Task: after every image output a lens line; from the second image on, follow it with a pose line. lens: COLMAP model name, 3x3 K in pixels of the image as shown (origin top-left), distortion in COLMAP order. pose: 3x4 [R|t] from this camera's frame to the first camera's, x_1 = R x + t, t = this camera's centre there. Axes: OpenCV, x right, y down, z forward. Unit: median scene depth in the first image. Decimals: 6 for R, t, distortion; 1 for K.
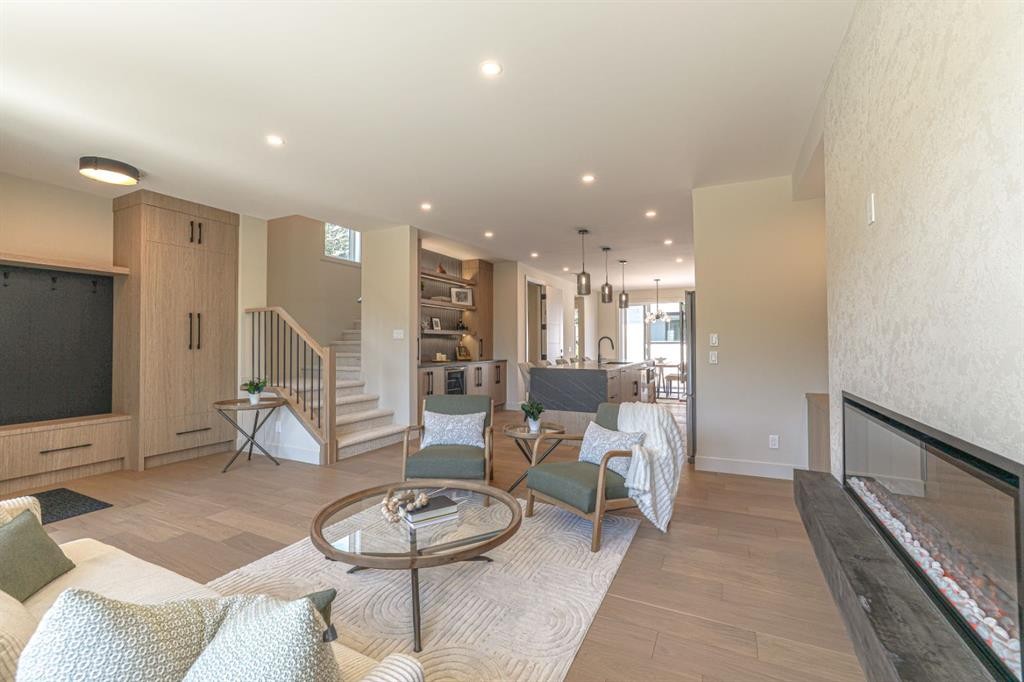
lens RADIAL K [[440.1, 0, 510.3], [0, 440.1, 337.1], [0, 0, 1]] dist [-0.025401, 0.012139]
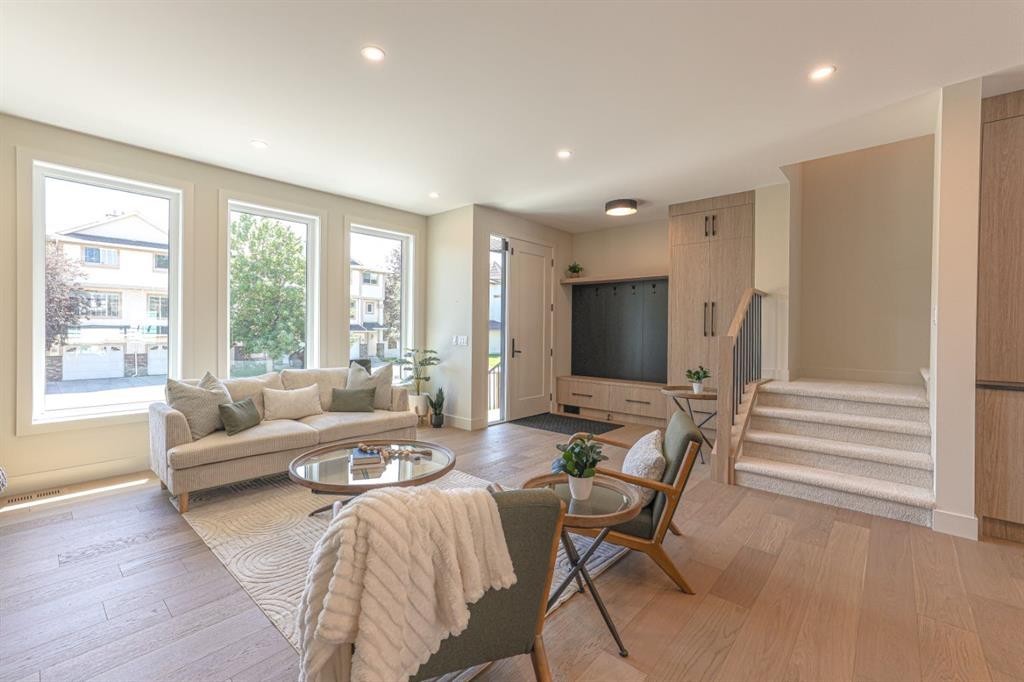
lens RADIAL K [[440.1, 0, 510.1], [0, 440.1, 333.9], [0, 0, 1]] dist [-0.025401, 0.012139]
pose [[-0.251581, 0.008645, -0.967798, 0.427290], [0.003822, 0.999961, 0.007939, 0.012216], [0.967829, -0.001701, -0.251604, 0.792661]]
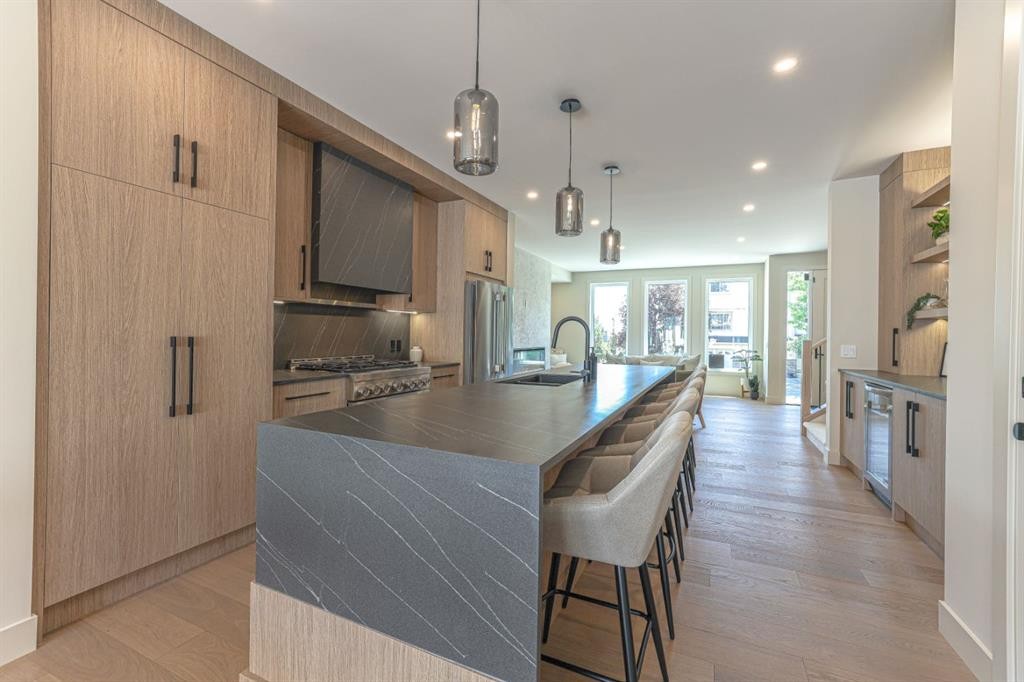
lens RADIAL K [[440.1, 0, 511.9], [0, 440.1, 333.6], [0, 0, 1]] dist [-0.025401, 0.012139]
pose [[-0.999139, -0.012296, -0.039620, 0.433002], [-0.011812, 0.999853, -0.012429, 0.028404], [0.039767, -0.011950, -0.999138, 2.102657]]
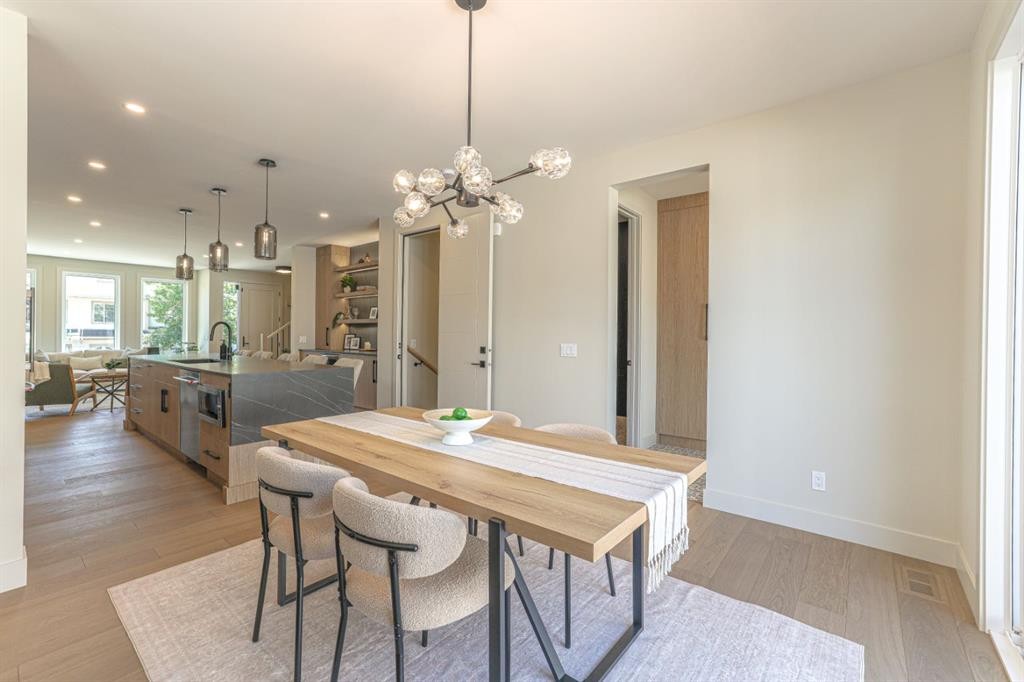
lens RADIAL K [[430.6, 0, 506.0], [0, 430.6, 340.3], [0, 0, 1]] dist [-0.000837, -0.000019]
pose [[-0.217616, 0.013189, -0.975945, 1.146489], [0.001760, 0.999912, 0.013120, 0.028299], [0.976033, 0.001138, -0.217620, 2.351260]]
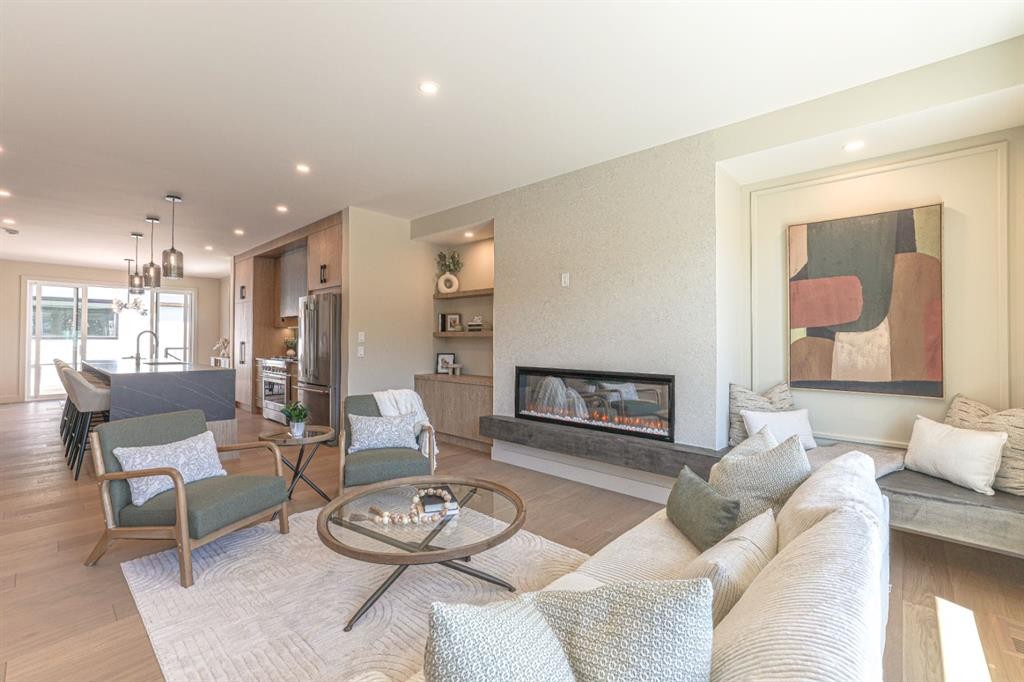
lens RADIAL K [[440.1, 0, 511.2], [0, 440.1, 333.9], [0, 0, 1]] dist [-0.025401, 0.012139]
pose [[0.262876, 0.014596, 0.964719, -0.531424], [-0.016217, 0.999811, -0.010708, 0.003576], [-0.964693, -0.012829, 0.263063, 0.260720]]
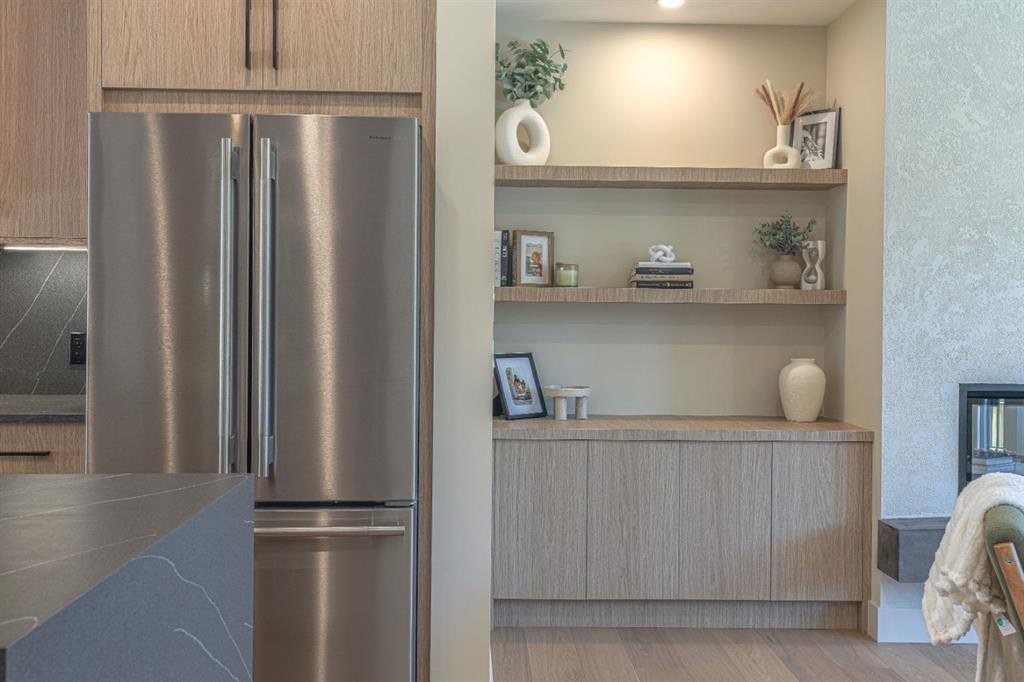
lens RADIAL K [[992.0, 0, 493.1], [0, 992.0, 315.2], [0, 0, 1]] dist [0.044039, 0.000000]
pose [[-0.483632, -0.006101, 0.875250, -0.157589], [-0.019670, 0.999799, -0.003899, 0.016475], [-0.875051, -0.019102, -0.483654, 1.211028]]
